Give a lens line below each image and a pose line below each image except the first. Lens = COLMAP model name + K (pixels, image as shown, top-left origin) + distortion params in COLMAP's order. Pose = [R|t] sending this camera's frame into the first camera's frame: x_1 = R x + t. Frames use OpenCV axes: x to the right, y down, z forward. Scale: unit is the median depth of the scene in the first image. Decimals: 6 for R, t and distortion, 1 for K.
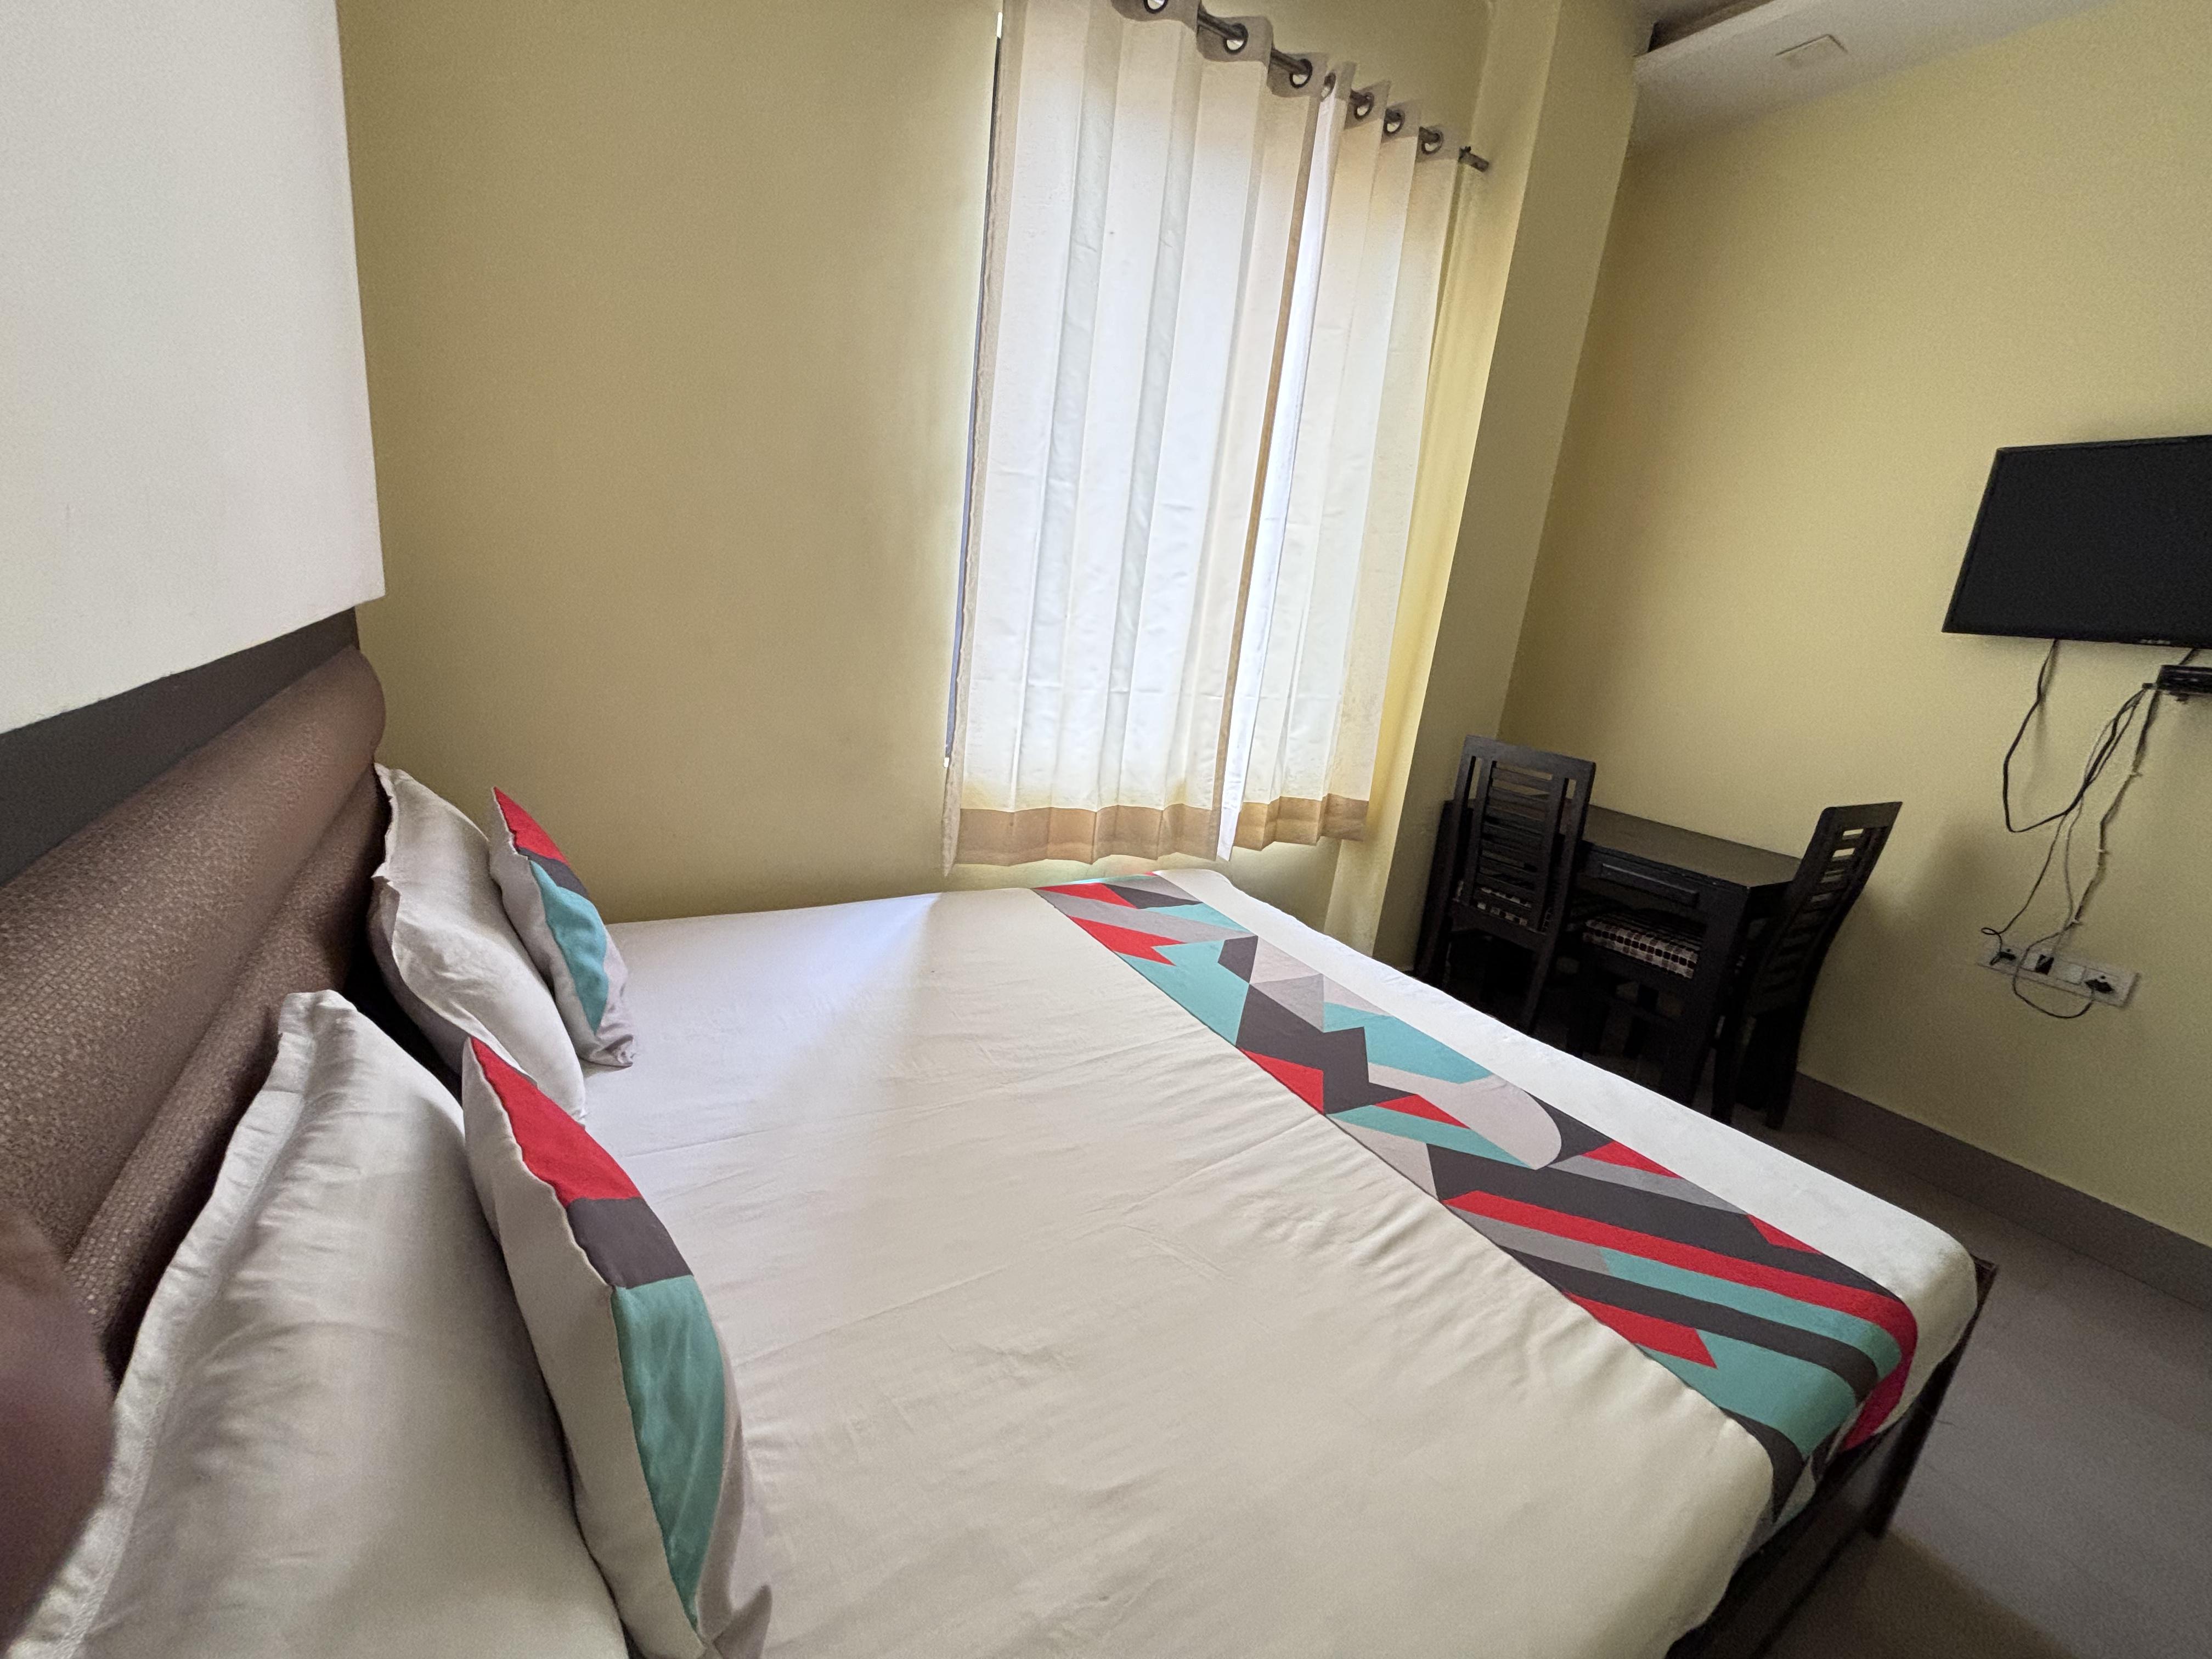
lens RADIAL K [[891.9, 0, 1106.9], [0, 891.9, 828.1], [0, 0, 1]] dist [-0.002363, -0.000206]
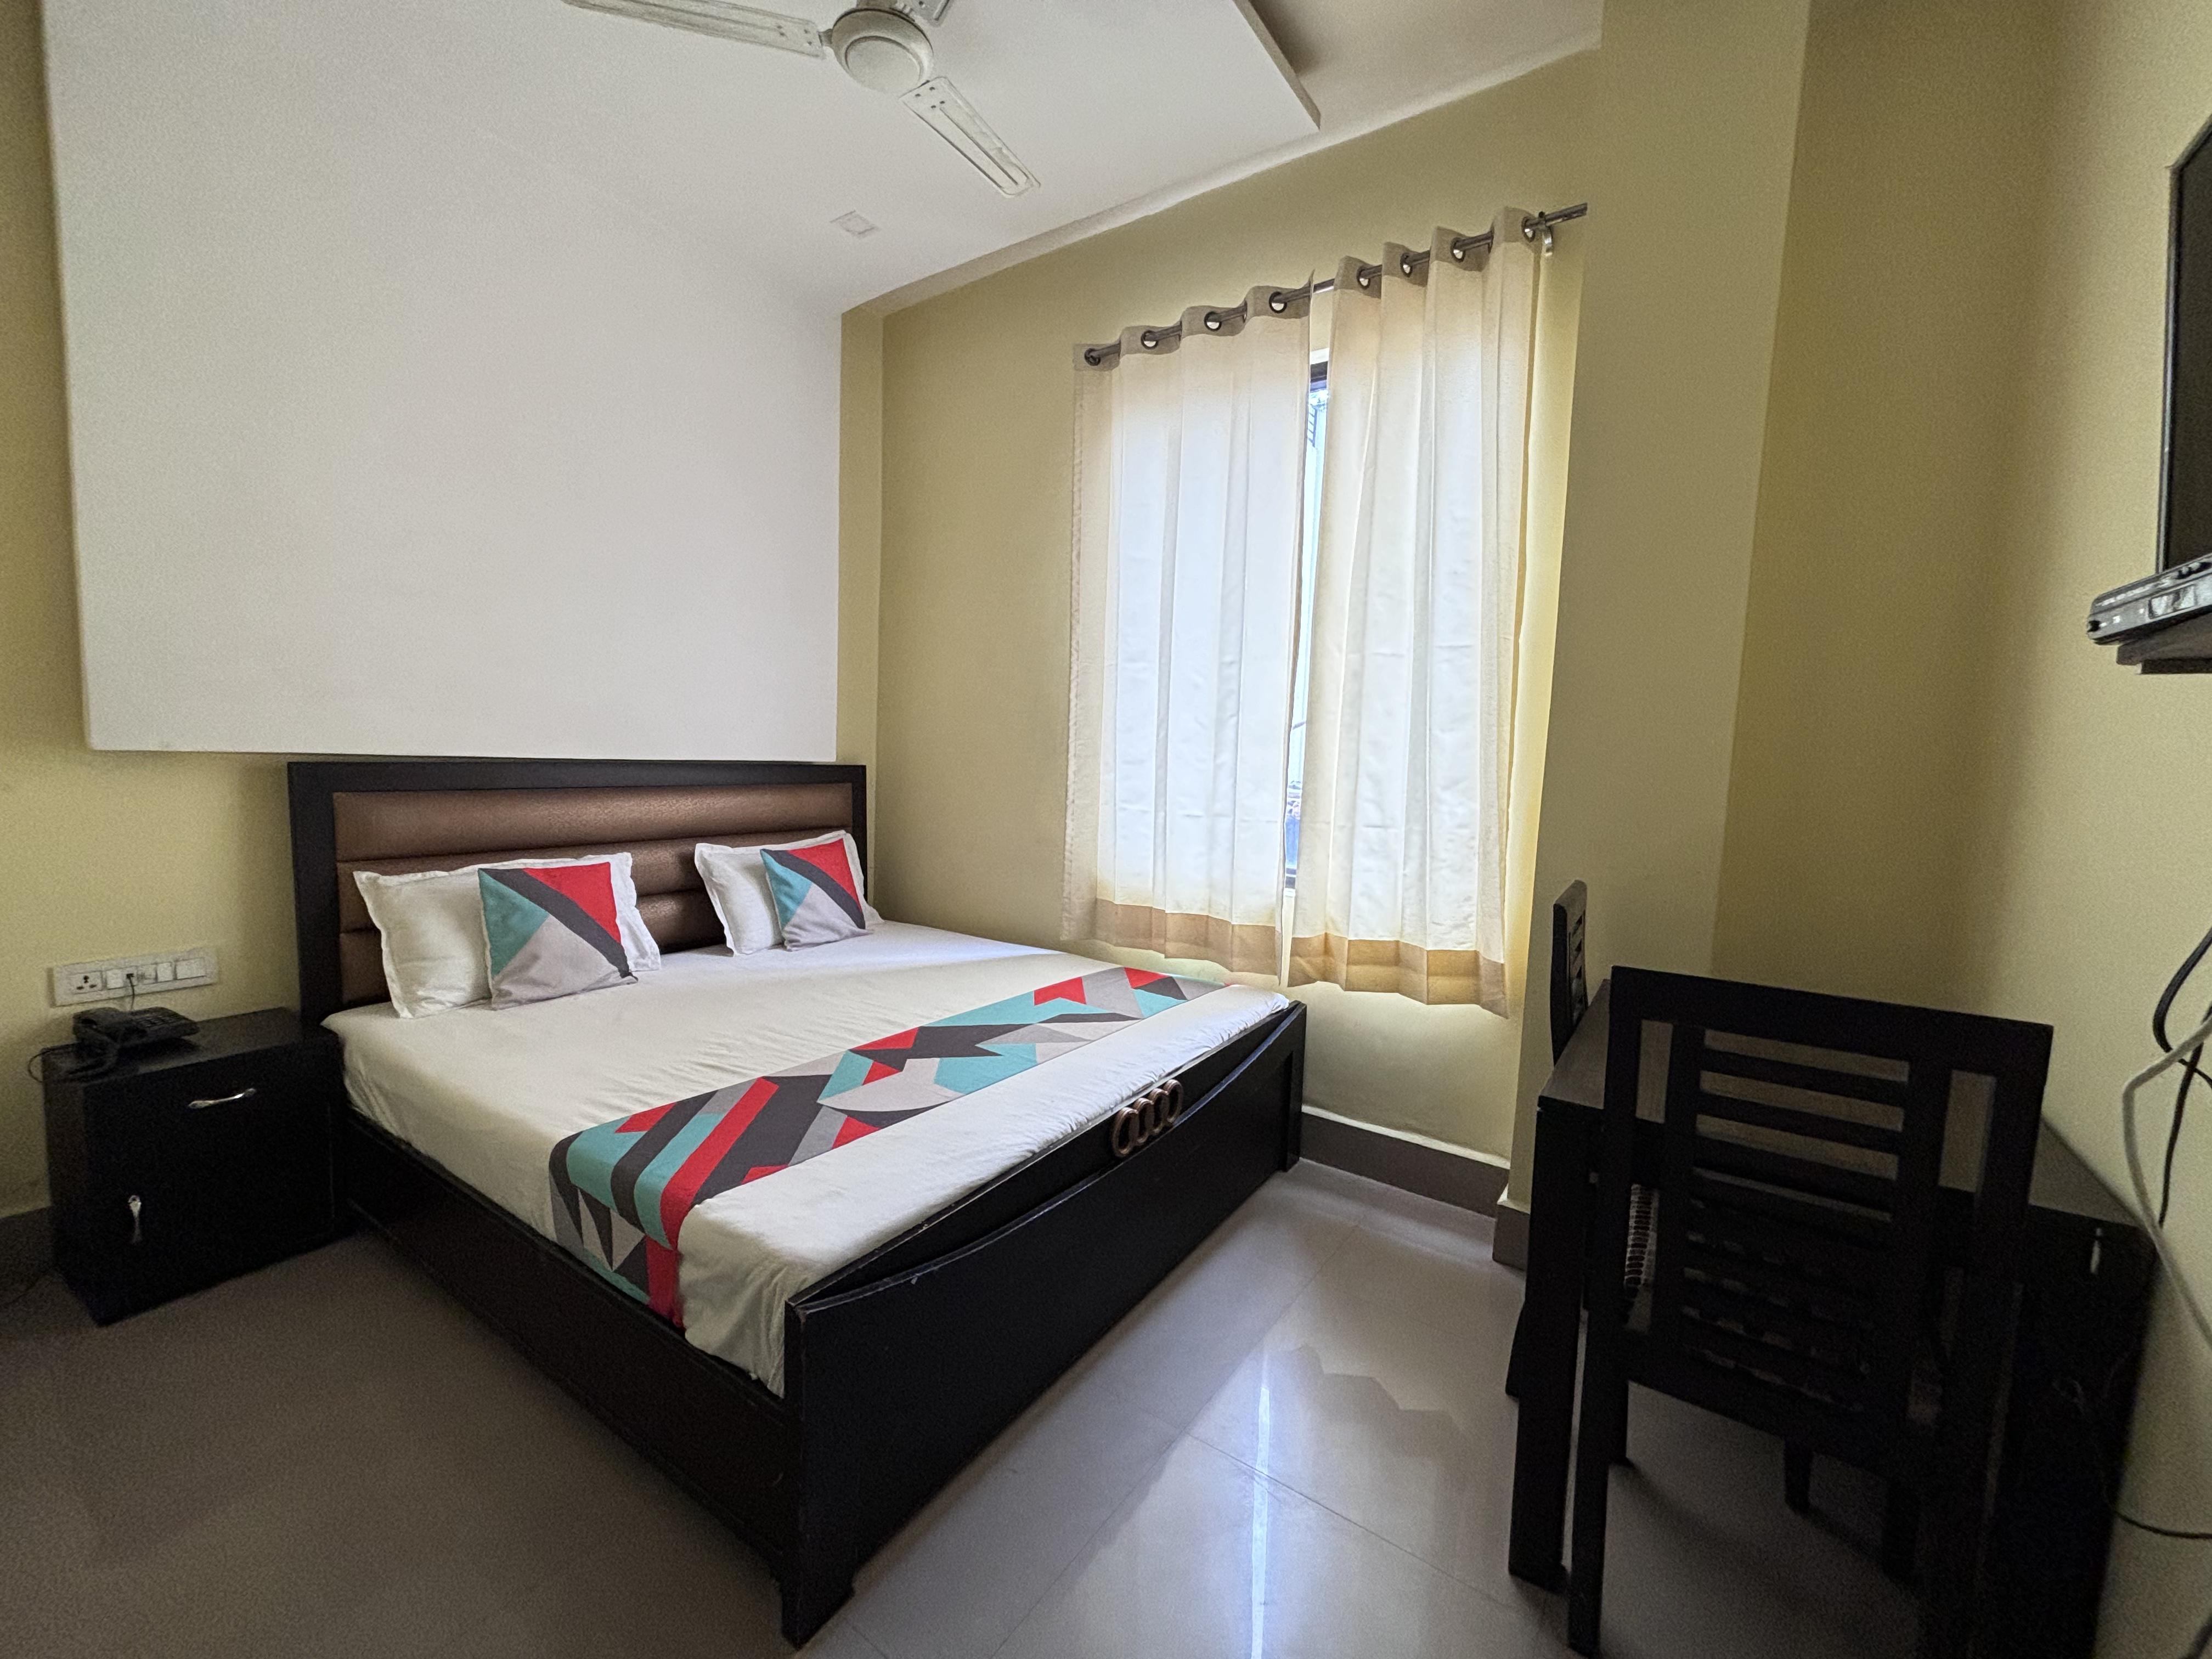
lens RADIAL K [[891.9, 0, 1107.7], [0, 891.9, 828.7], [0, 0, 1]] dist [-0.002363, -0.000206]
pose [[0.395204, -0.017444, -0.918428, 1.746749], [-0.217056, 0.969734, -0.111818, 0.037761], [0.892581, 0.243541, 0.379457, 0.724501]]
